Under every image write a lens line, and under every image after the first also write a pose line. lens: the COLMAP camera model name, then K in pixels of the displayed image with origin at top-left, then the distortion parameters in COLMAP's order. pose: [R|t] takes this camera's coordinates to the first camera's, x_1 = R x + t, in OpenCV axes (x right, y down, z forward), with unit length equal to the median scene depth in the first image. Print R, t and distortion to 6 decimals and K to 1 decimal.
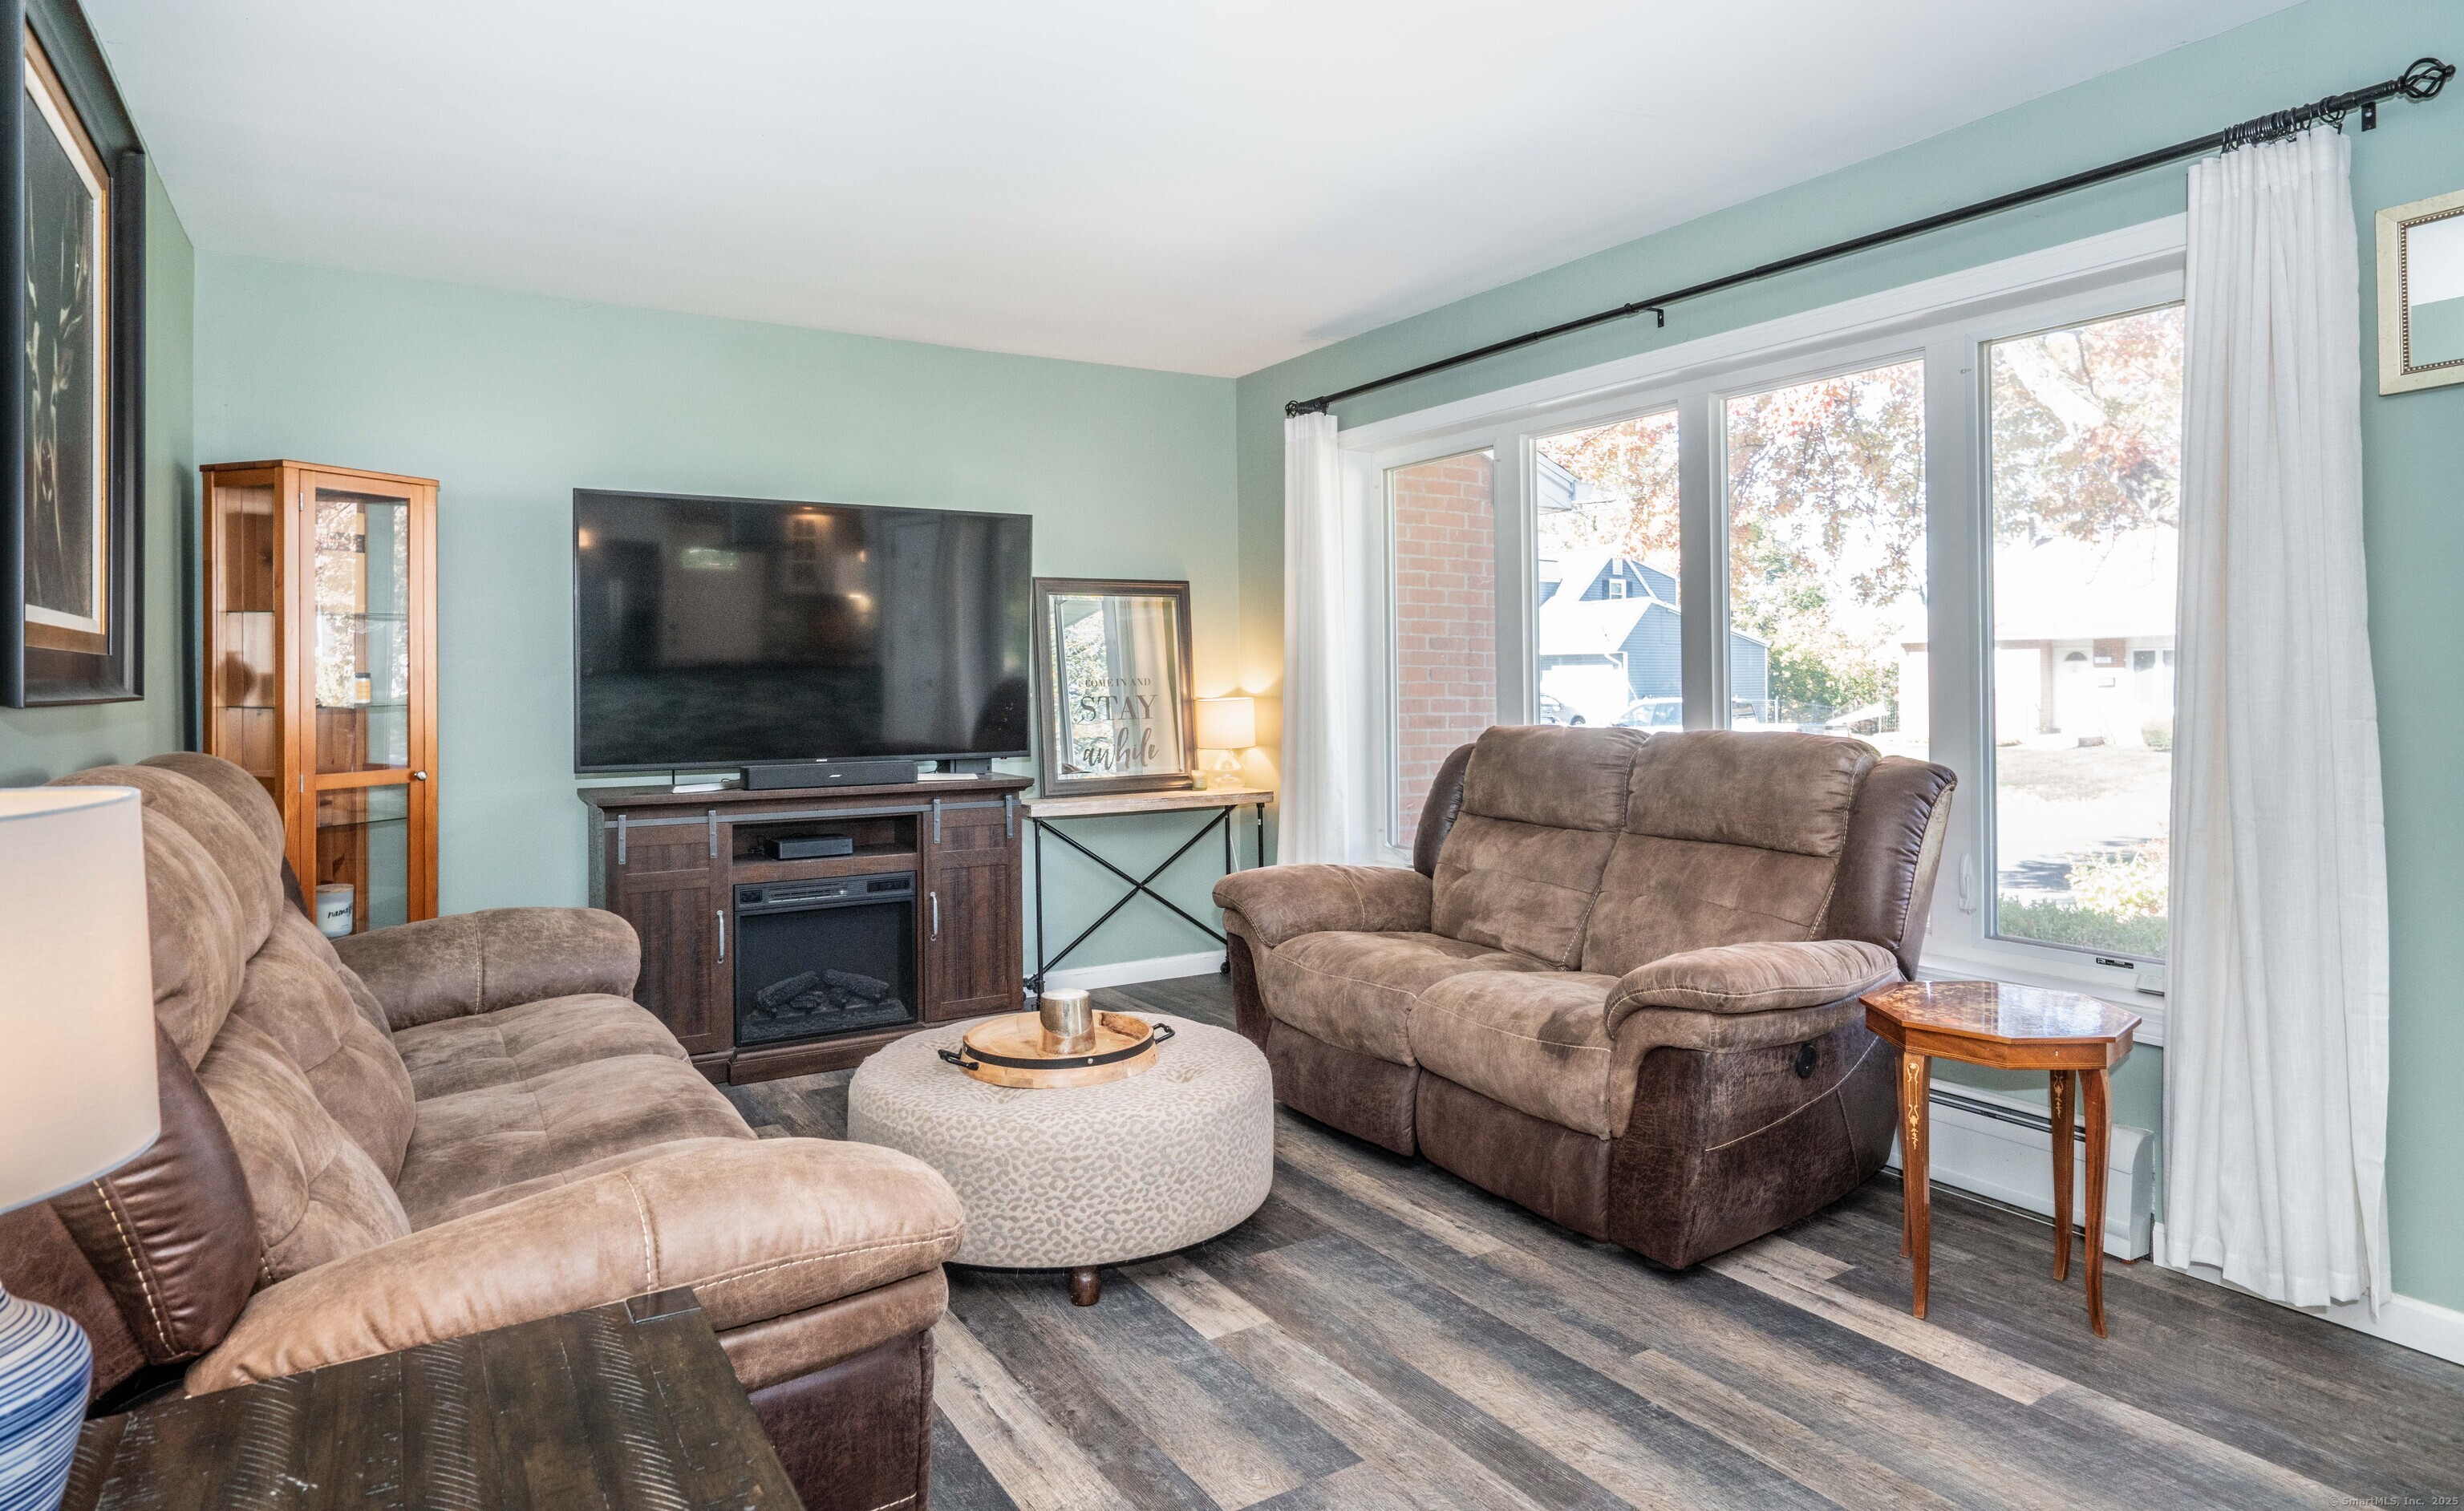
lens RADIAL K [[1414.8, 0, 1283.7], [0, 1414.8, 682.5], [0, 0, 1]] dist [-0.021449, 0.001444]
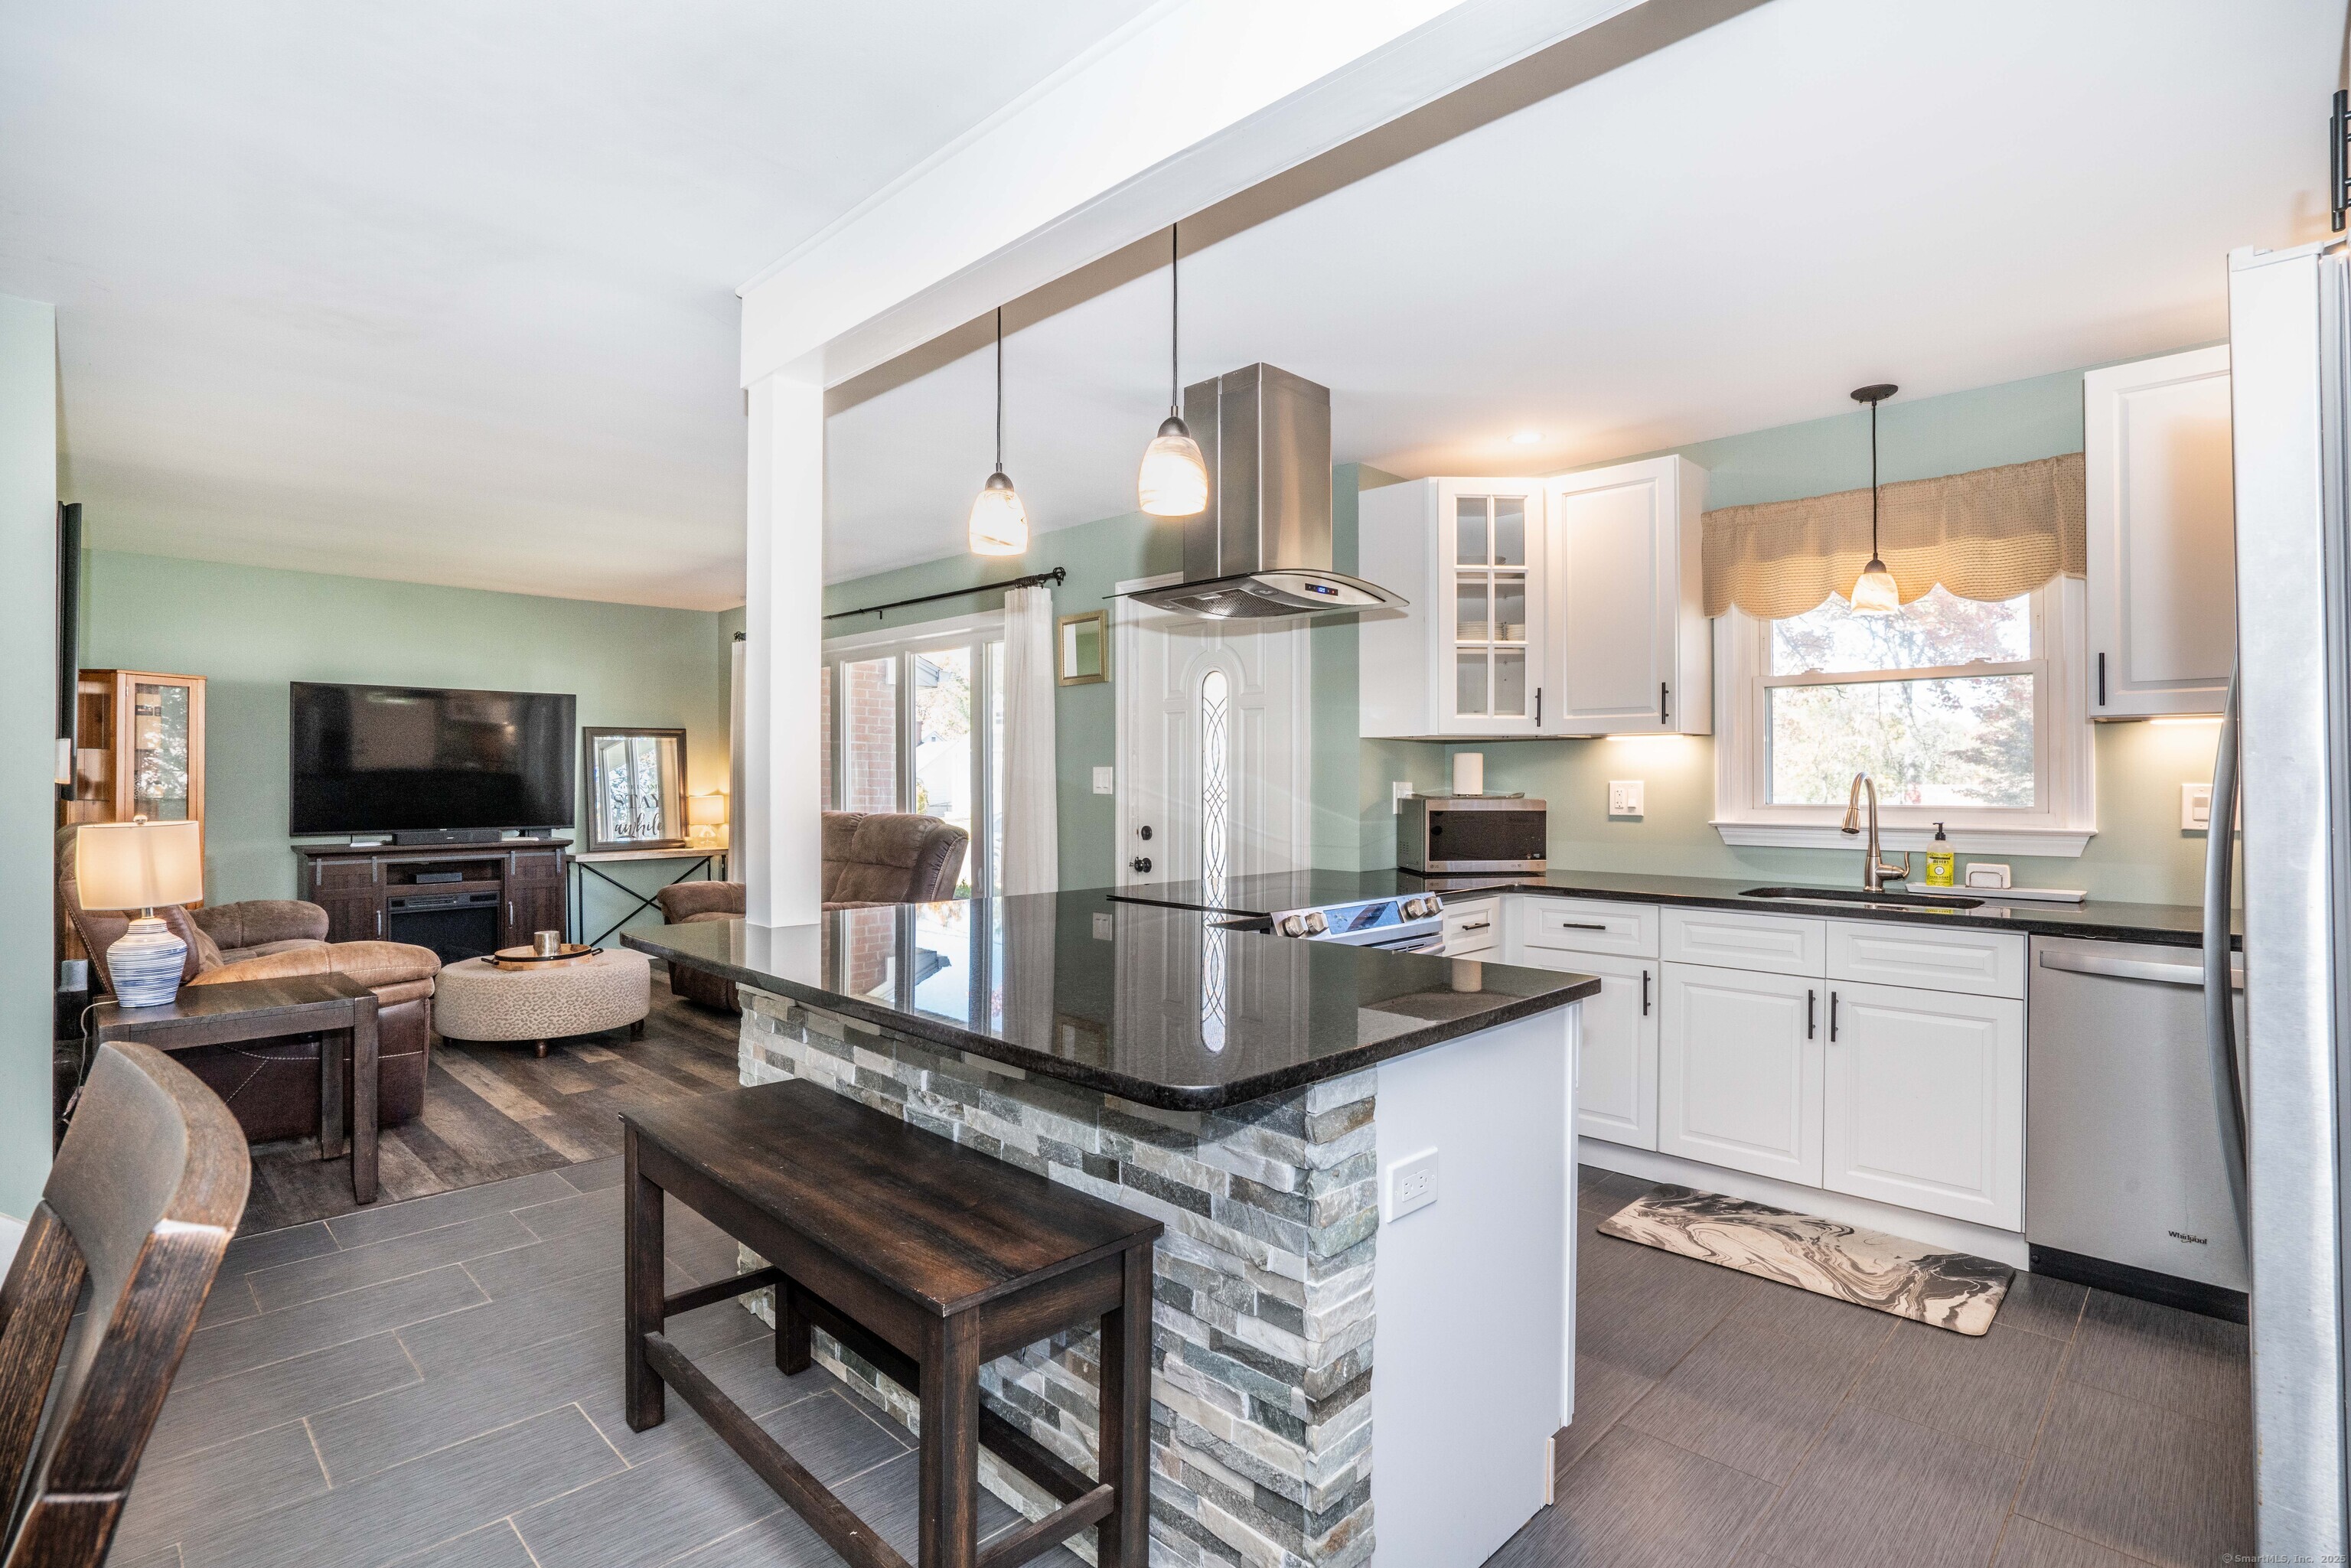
lens RADIAL K [[1114.1, 0, 1166.6], [0, 1114.1, 777.3], [0, 0, 1]] dist [-0.014897, 0.000401]
pose [[0.977264, 0.006329, 0.211931, 0.279086], [-0.005647, 0.999977, -0.003822, -0.012371], [-0.211951, 0.002539, 0.977277, -0.589201]]
